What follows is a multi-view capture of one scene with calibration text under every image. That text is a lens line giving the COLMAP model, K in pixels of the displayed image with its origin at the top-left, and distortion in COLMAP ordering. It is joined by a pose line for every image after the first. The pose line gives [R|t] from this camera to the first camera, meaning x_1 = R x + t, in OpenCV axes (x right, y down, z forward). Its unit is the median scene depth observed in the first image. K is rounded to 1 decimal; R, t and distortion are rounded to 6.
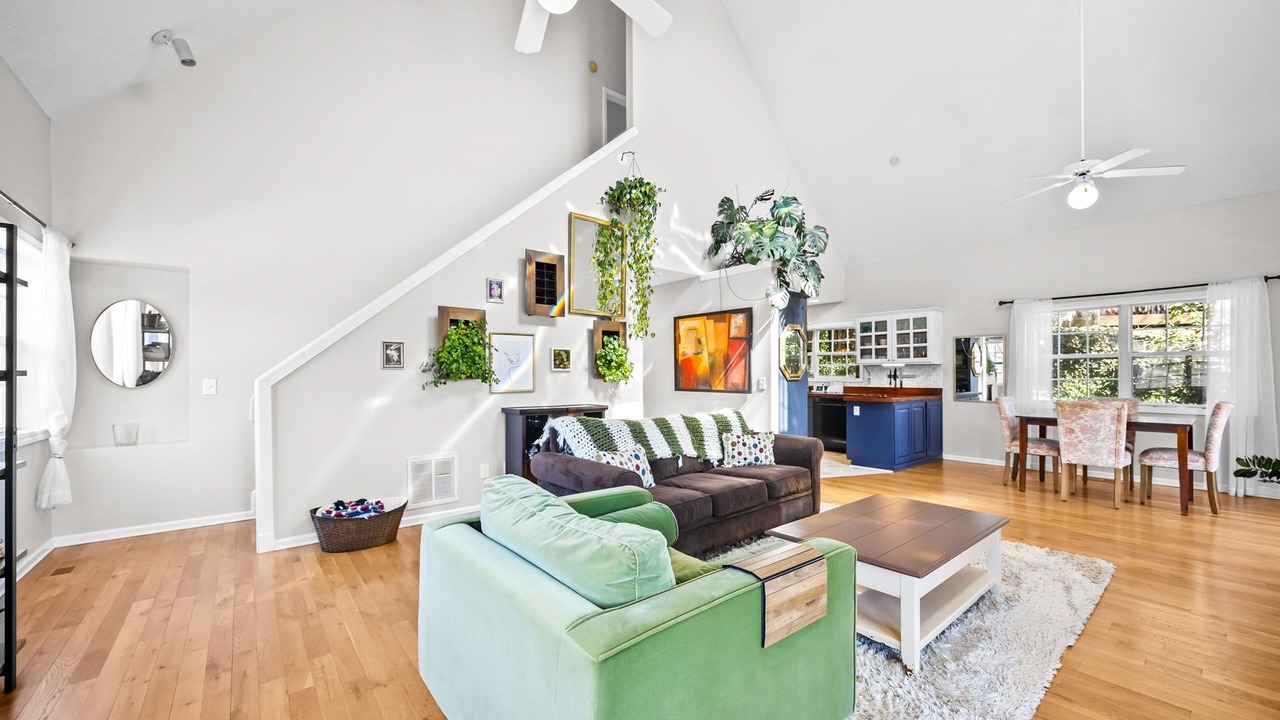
lens RADIAL K [[490.1, 0, 641.4], [0, 490.1, 366.4], [0, 0, 1]] dist [-0.001123, 0.000058]
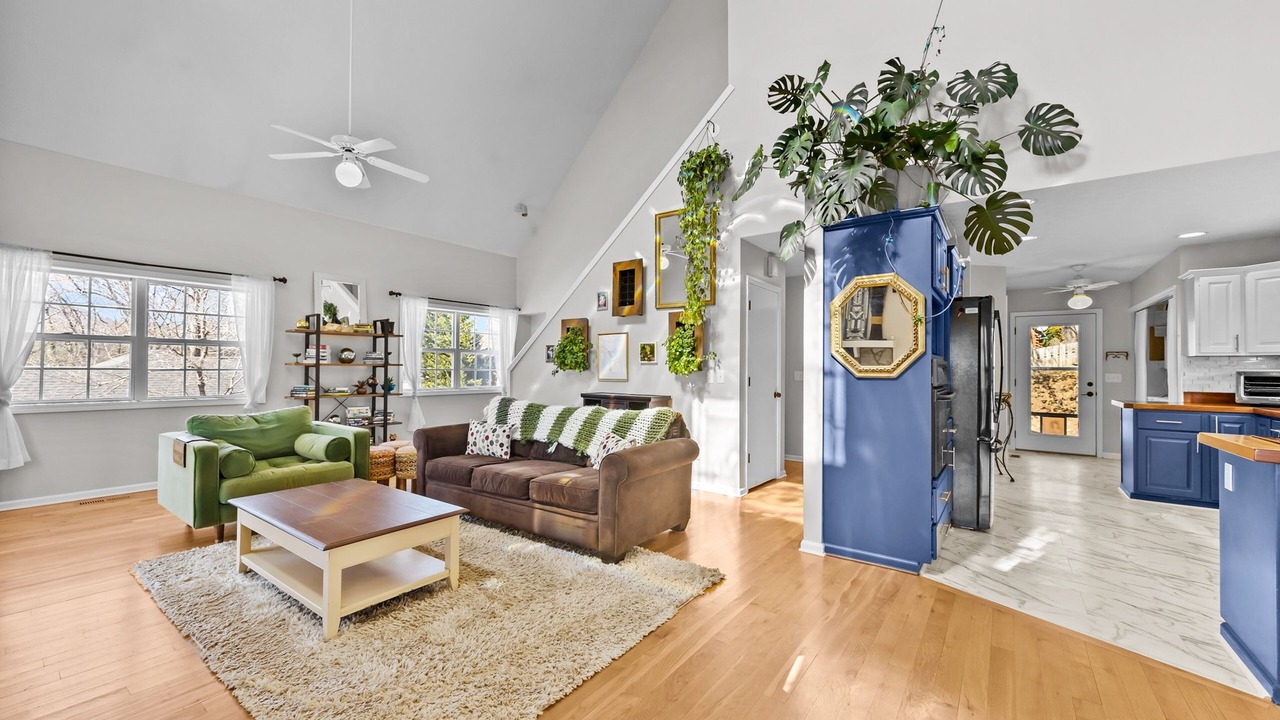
lens RADIAL K [[497.3, 0, 637.2], [0, 497.3, 361.2], [0, 0, 1]] dist [-0.000053, 0.000008]
pose [[0.241043, -0.009871, -0.970464, 0.804589], [0.008989, 0.999928, -0.007938, 0.011410], [0.970473, -0.006810, 0.241115, 0.631815]]
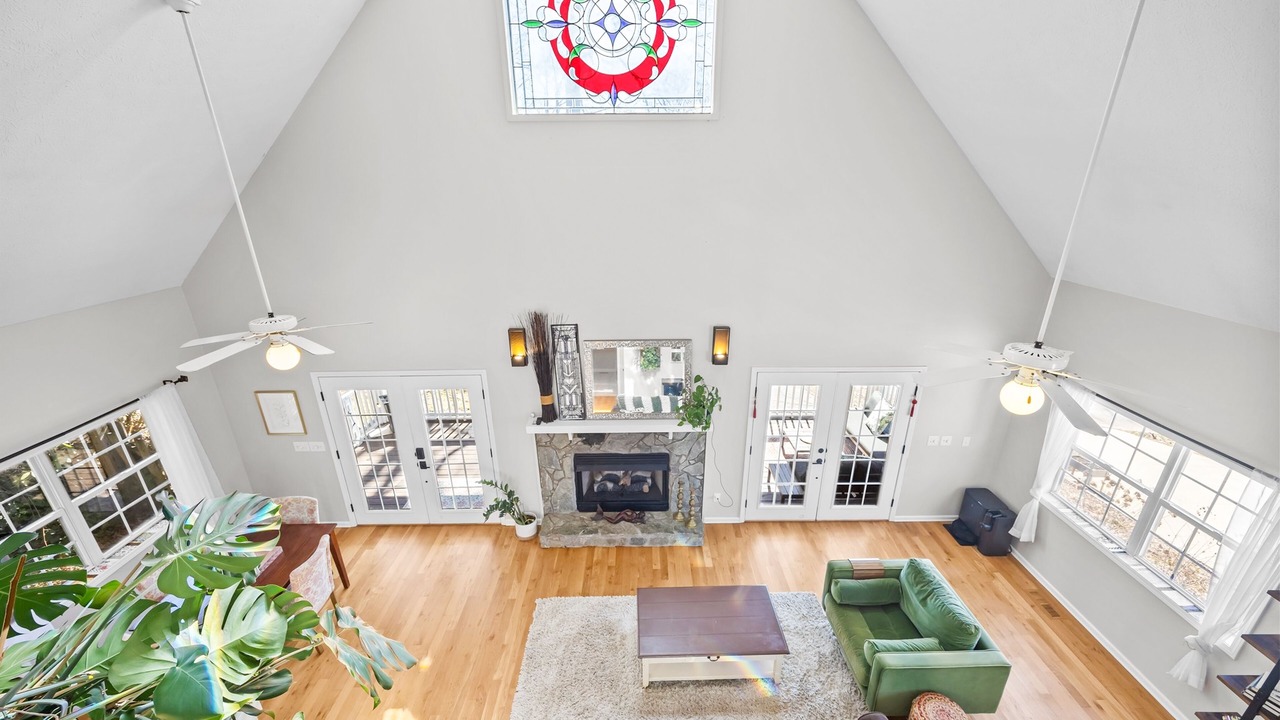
lens RADIAL K [[490.1, 0, 641.4], [0, 490.1, 366.4], [0, 0, 1]] dist [-0.001123, 0.000058]
pose [[-0.783416, -0.226270, 0.578844, -0.039683], [-0.008595, 0.935226, 0.353947, -0.507738], [-0.621438, 0.272313, -0.734616, 1.003047]]
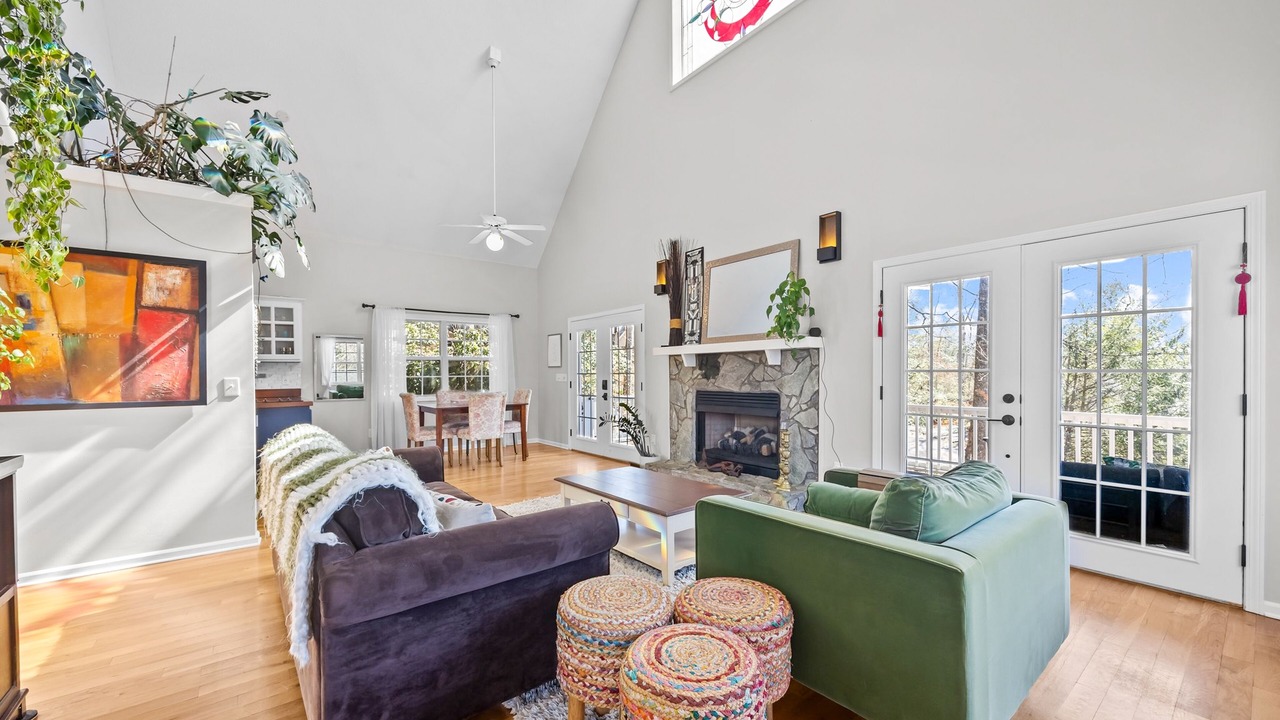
lens RADIAL K [[500.0, 0, 634.0], [0, 500.0, 377.9], [0, 0, 1]] dist [0.000420, 0.000114]
pose [[0.032300, -0.008844, 0.999439, -0.388721], [-0.011731, 0.999889, 0.009227, 0.011499], [-0.999409, -0.012023, 0.032192, 0.461609]]
